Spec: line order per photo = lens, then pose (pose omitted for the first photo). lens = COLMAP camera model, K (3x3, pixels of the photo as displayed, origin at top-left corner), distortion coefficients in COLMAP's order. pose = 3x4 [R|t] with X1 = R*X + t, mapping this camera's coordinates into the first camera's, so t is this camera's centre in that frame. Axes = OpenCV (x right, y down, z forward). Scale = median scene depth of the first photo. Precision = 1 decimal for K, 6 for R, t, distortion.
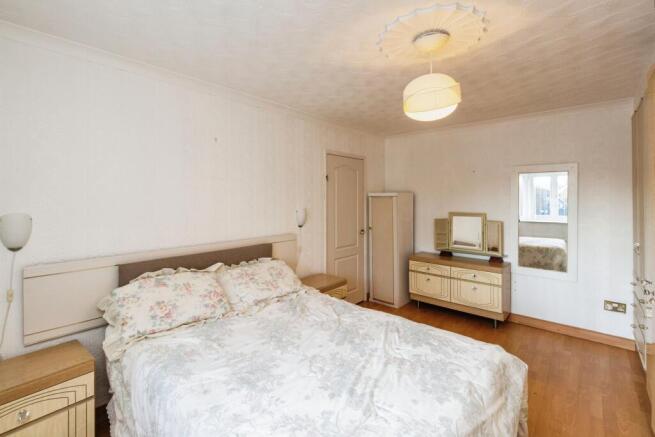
lens RADIAL K [[292.0, 0, 322.1], [0, 292.0, 197.5], [0, 0, 1]] dist [0.001531, -0.000108]
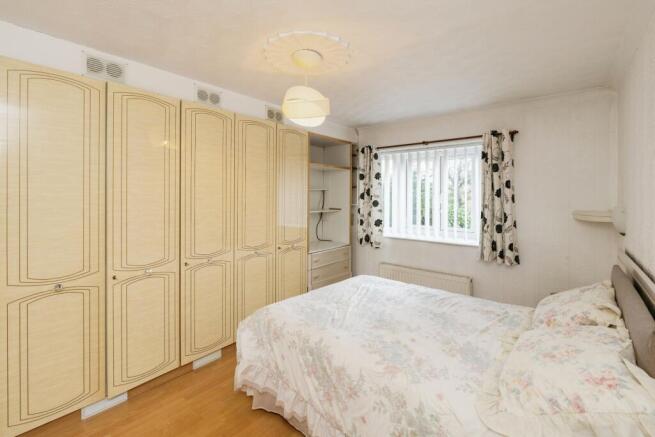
lens RADIAL K [[292.0, 0, 322.1], [0, 292.0, 197.5], [0, 0, 1]] dist [0.001531, -0.000108]
pose [[-0.999270, -0.002508, -0.038112, 0.379554], [-0.002599, 0.999994, 0.002336, 0.005592], [0.038106, 0.002434, -0.999271, 2.302211]]
